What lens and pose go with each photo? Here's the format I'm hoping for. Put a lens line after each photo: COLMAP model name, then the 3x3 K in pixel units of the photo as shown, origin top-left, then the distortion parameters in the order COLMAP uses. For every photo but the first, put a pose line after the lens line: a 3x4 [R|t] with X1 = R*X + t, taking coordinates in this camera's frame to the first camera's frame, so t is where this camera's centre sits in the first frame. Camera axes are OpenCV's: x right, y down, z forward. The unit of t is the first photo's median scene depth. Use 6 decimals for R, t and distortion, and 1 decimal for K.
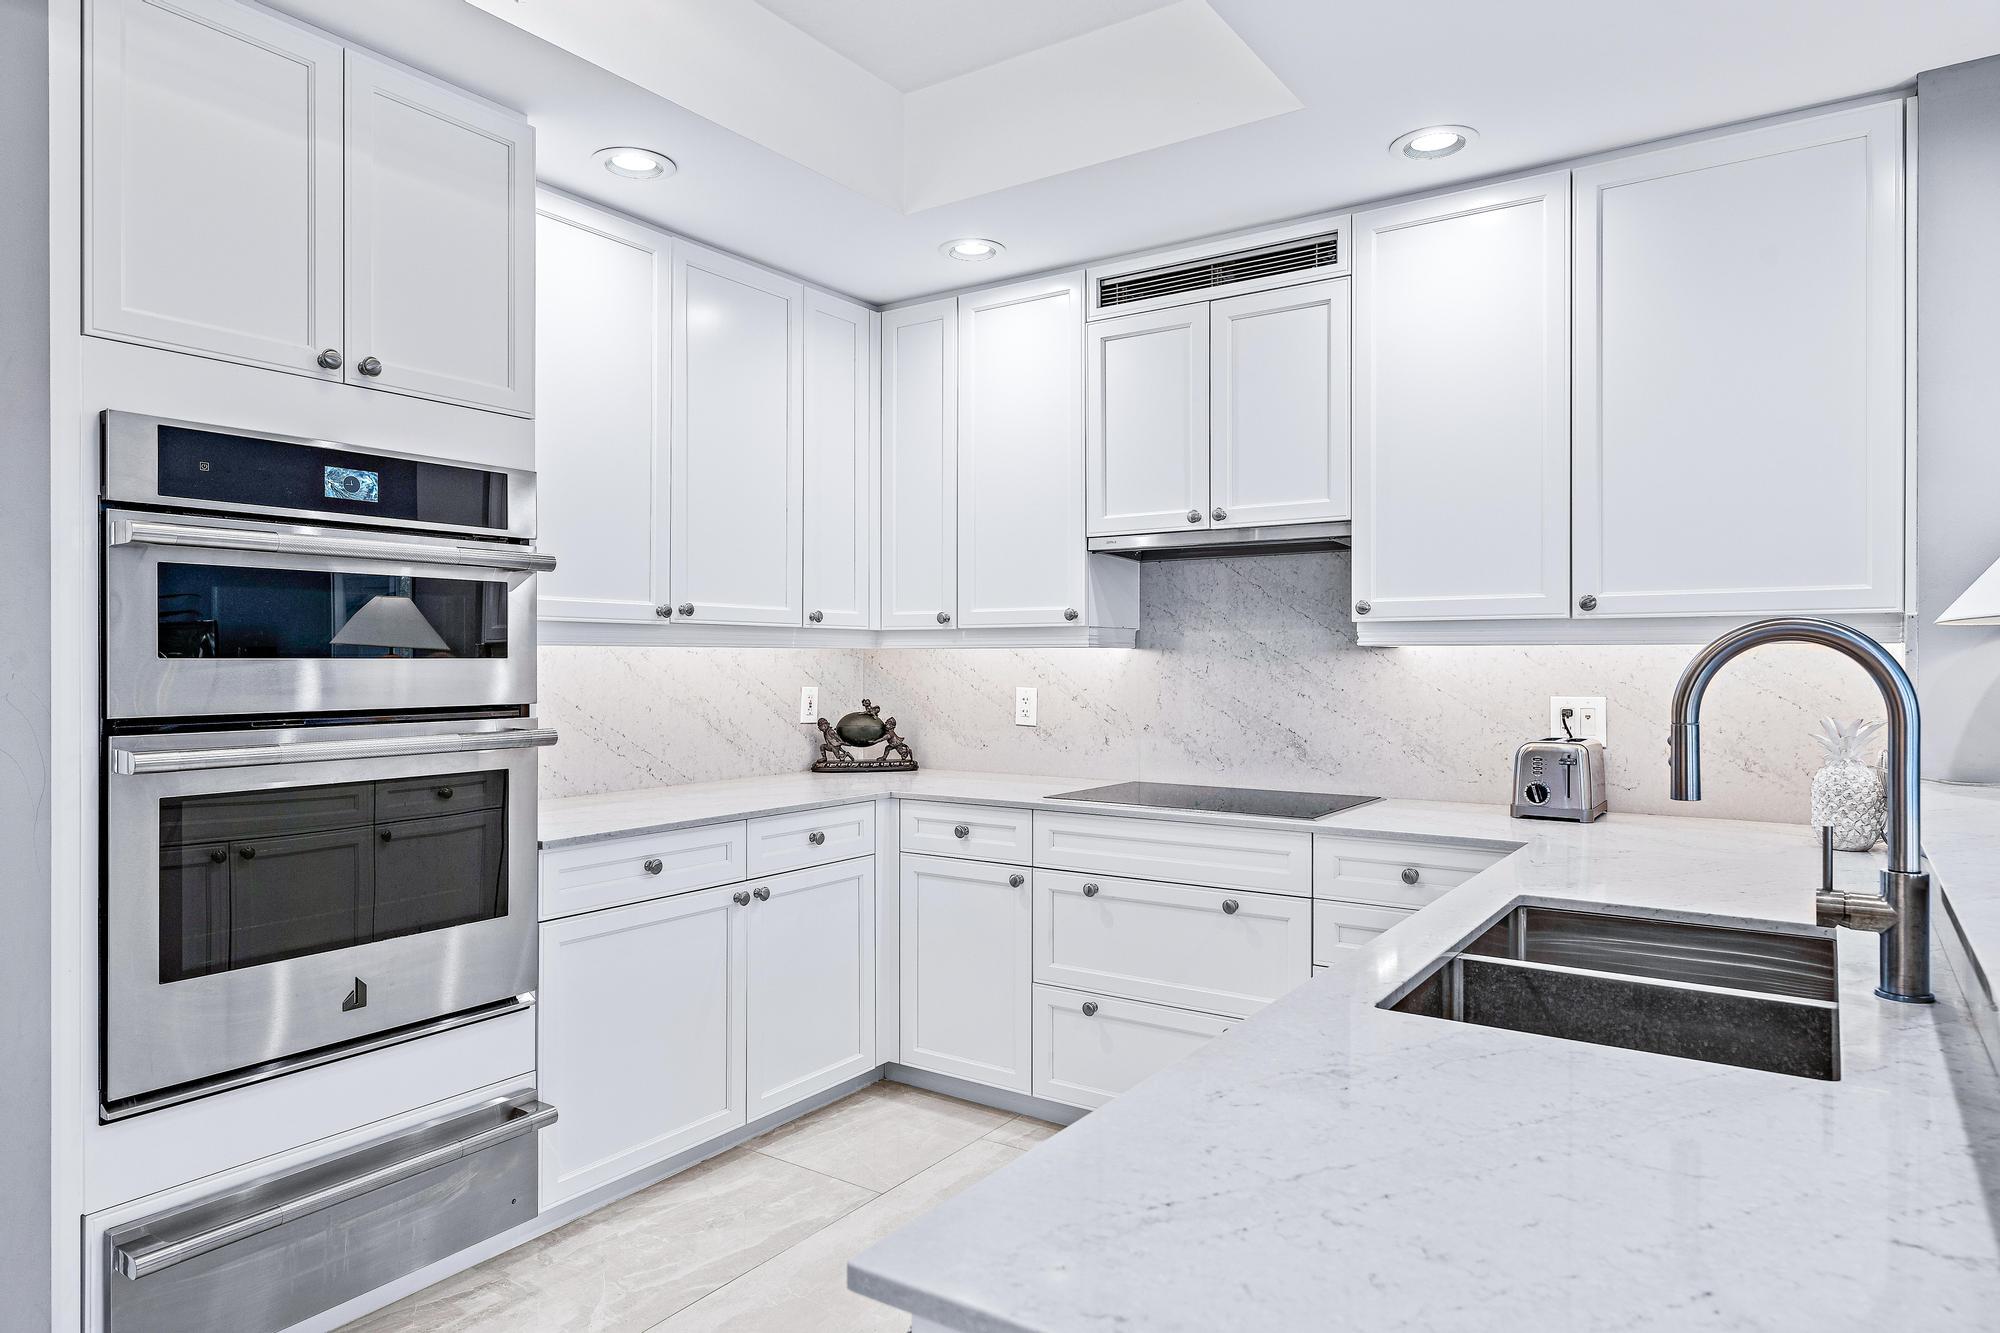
lens RADIAL K [[1238.1, 0, 993.9], [0, 1238.1, 665.2], [0, 0, 1]] dist [0.004059, 0.002889]
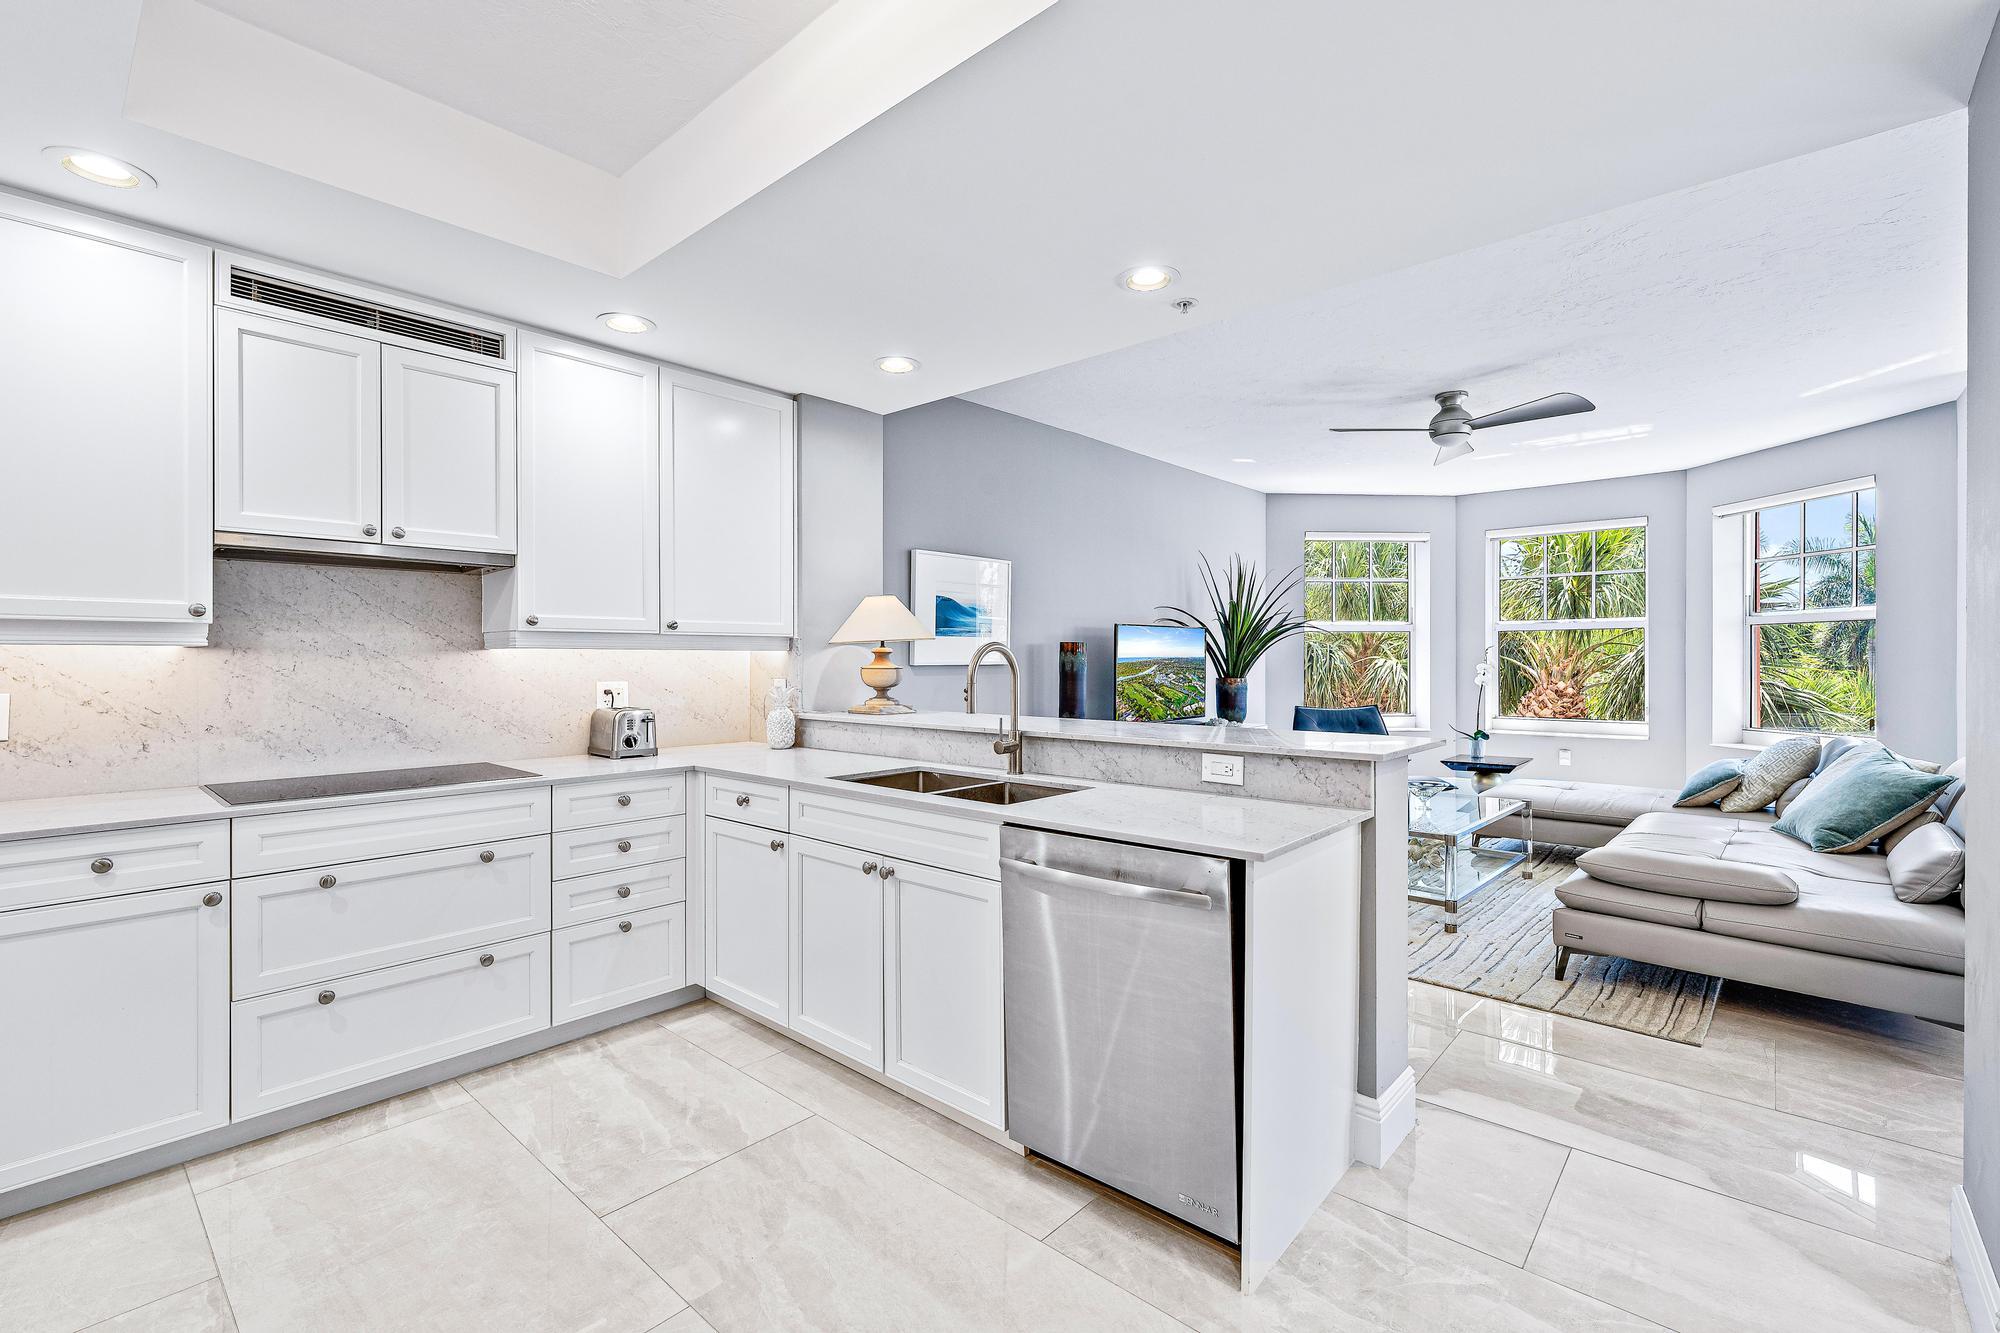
lens RADIAL K [[890.5, 0, 1001.0], [0, 890.5, 662.1], [0, 0, 1]] dist [0.001466, 0.000052]
pose [[0.112508, -0.006065, 0.993632, -0.591252], [0.003212, 0.999978, 0.005740, -0.004393], [-0.993646, 0.002546, 0.112525, 0.353027]]
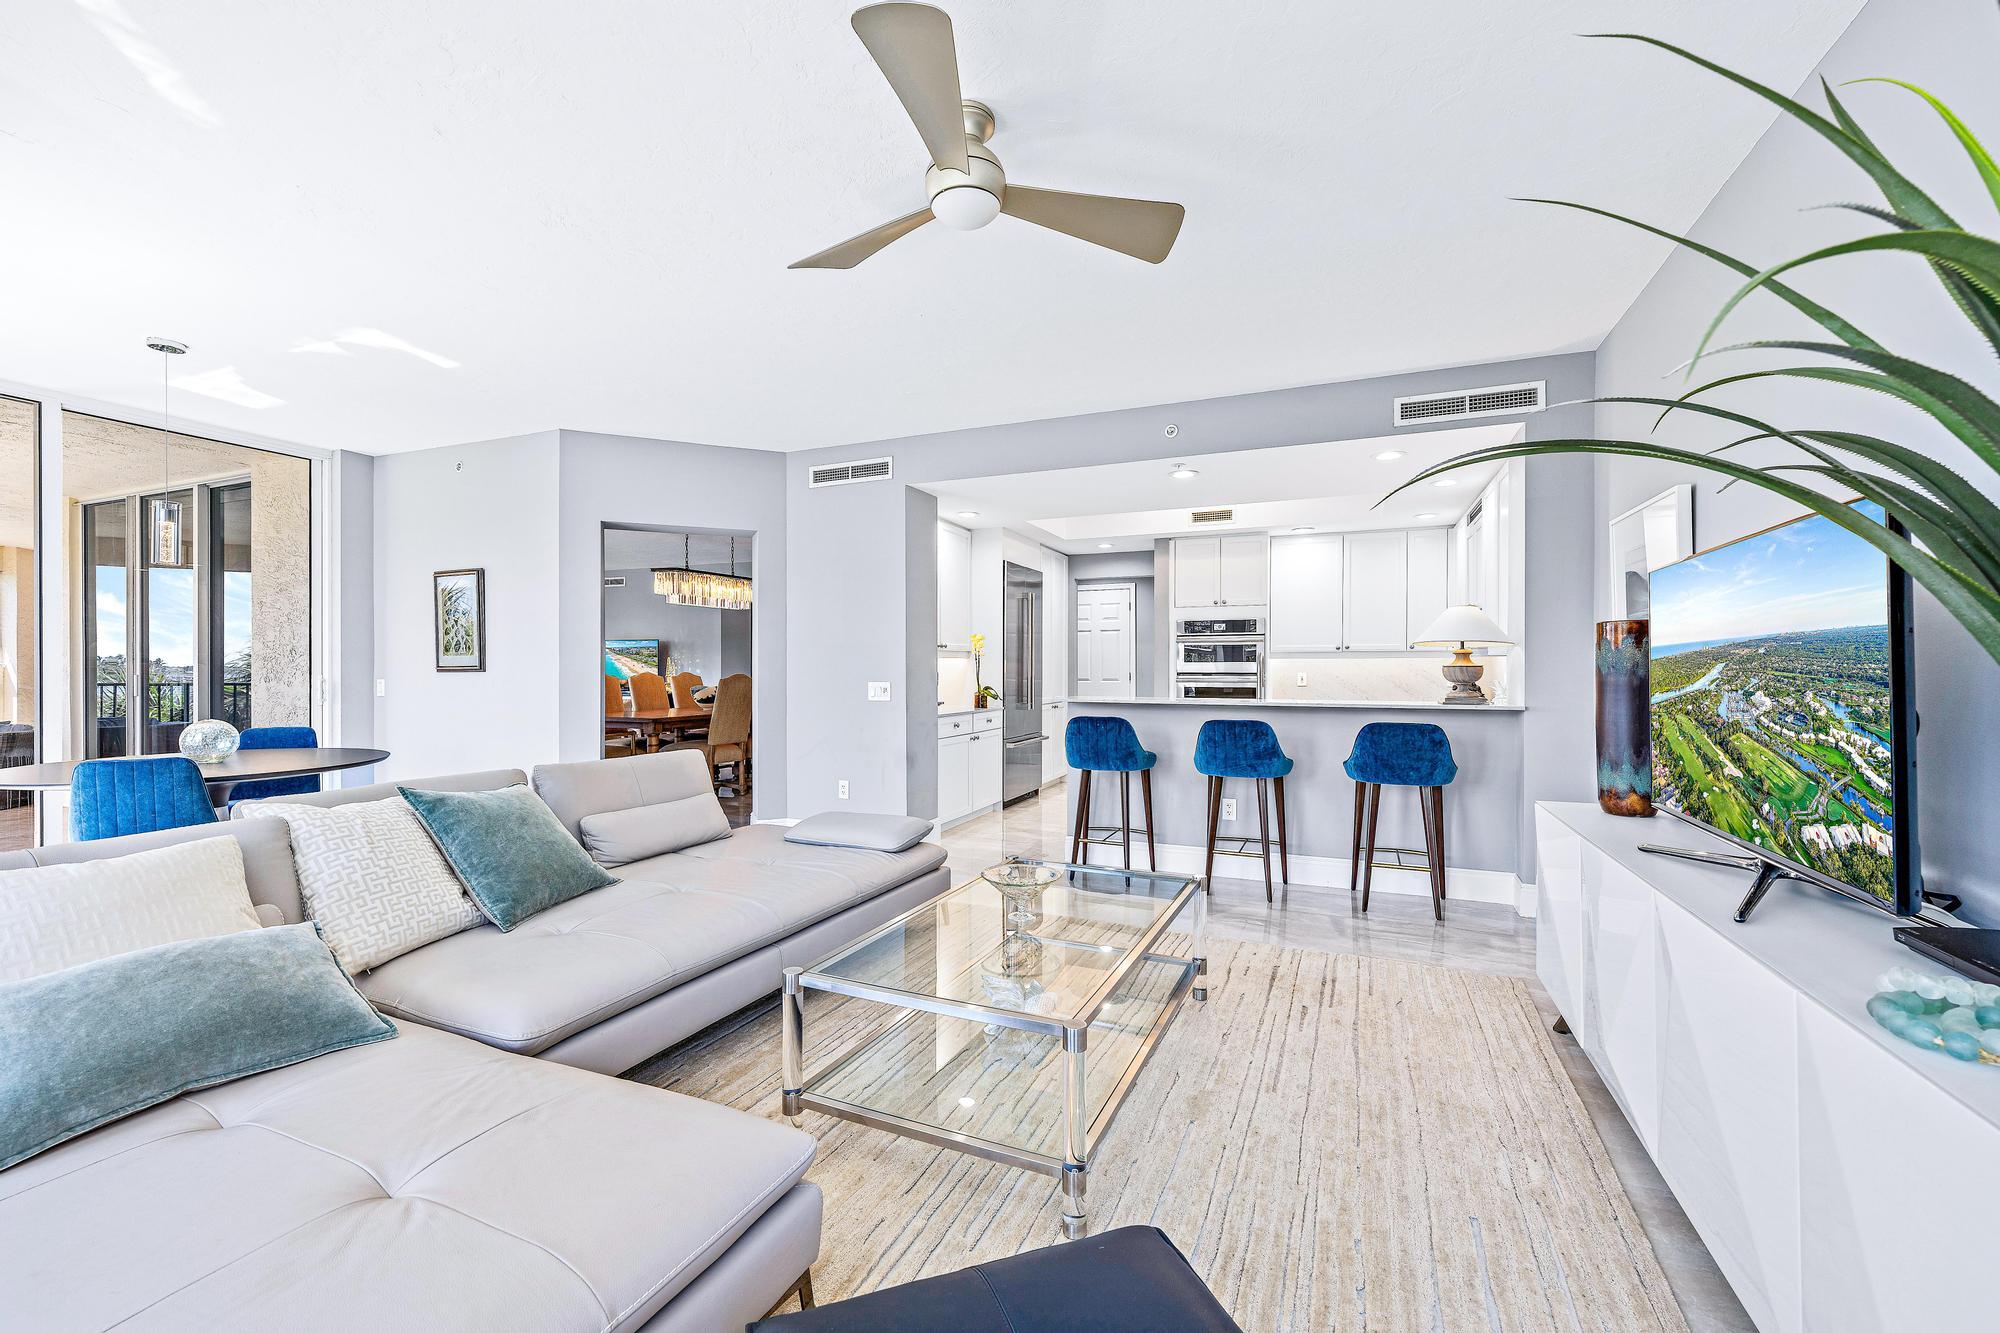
lens RADIAL K [[846.1, 0, 991.5], [0, 846.1, 665.2], [0, 0, 1]] dist [-0.000693, -0.000017]
pose [[0.195970, -0.004197, -0.980601, 1.802311], [-0.005921, 0.999968, -0.005464, 0.020624], [0.980592, 0.006877, 0.195938, -0.378618]]
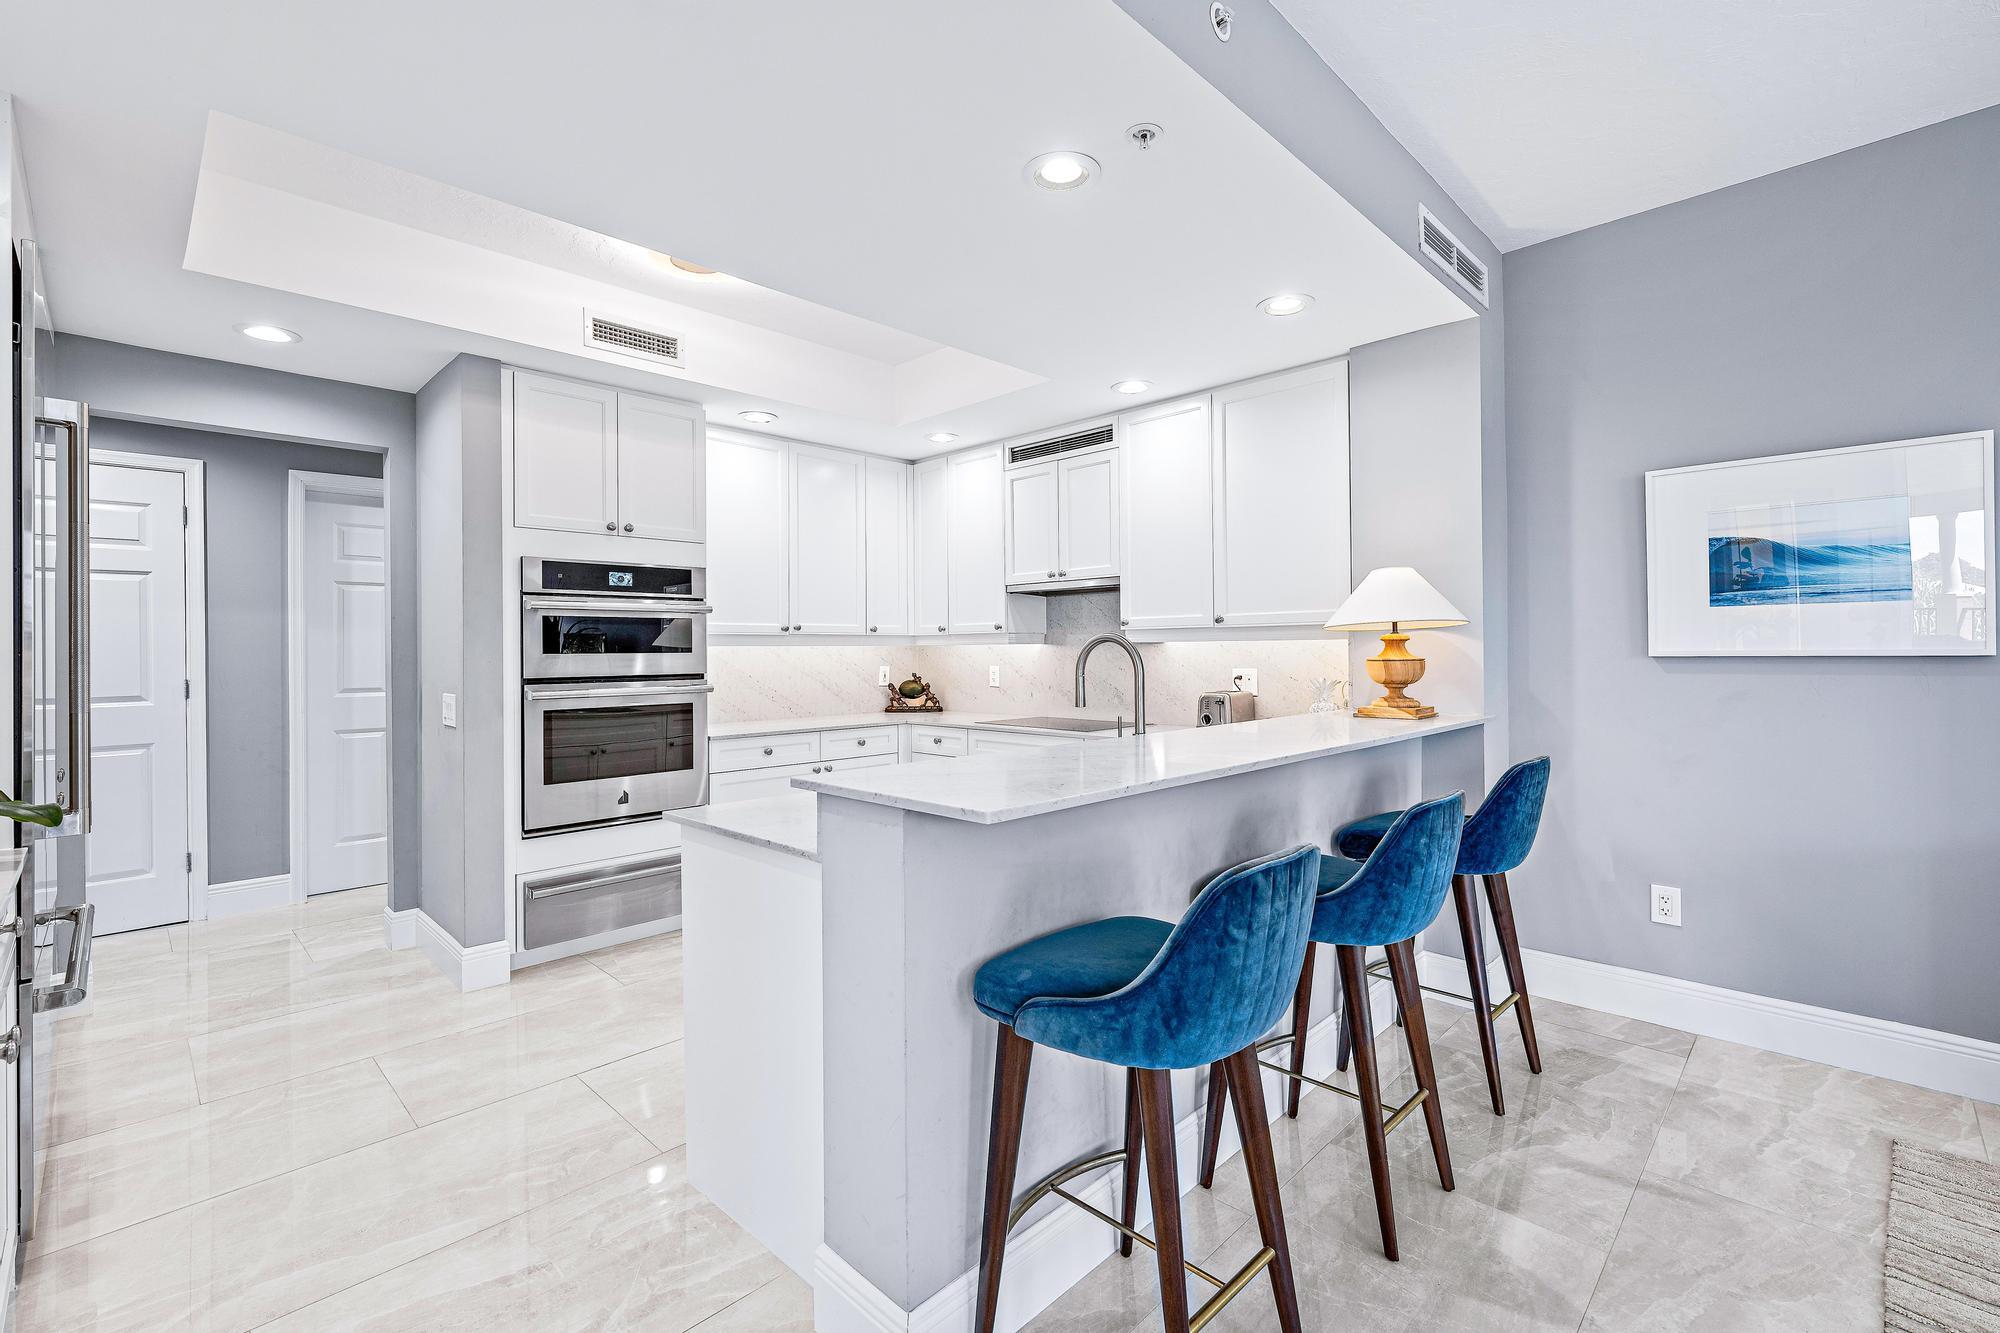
lens RADIAL K [[890.5, 0, 991.1], [0, 890.5, 647.6], [0, 0, 1]] dist [0.001466, 0.000052]
pose [[0.981830, -0.009036, -0.189546, 0.336772], [0.007776, 0.999942, -0.007391, 0.000909], [0.189601, 0.005783, 0.981844, -0.358919]]
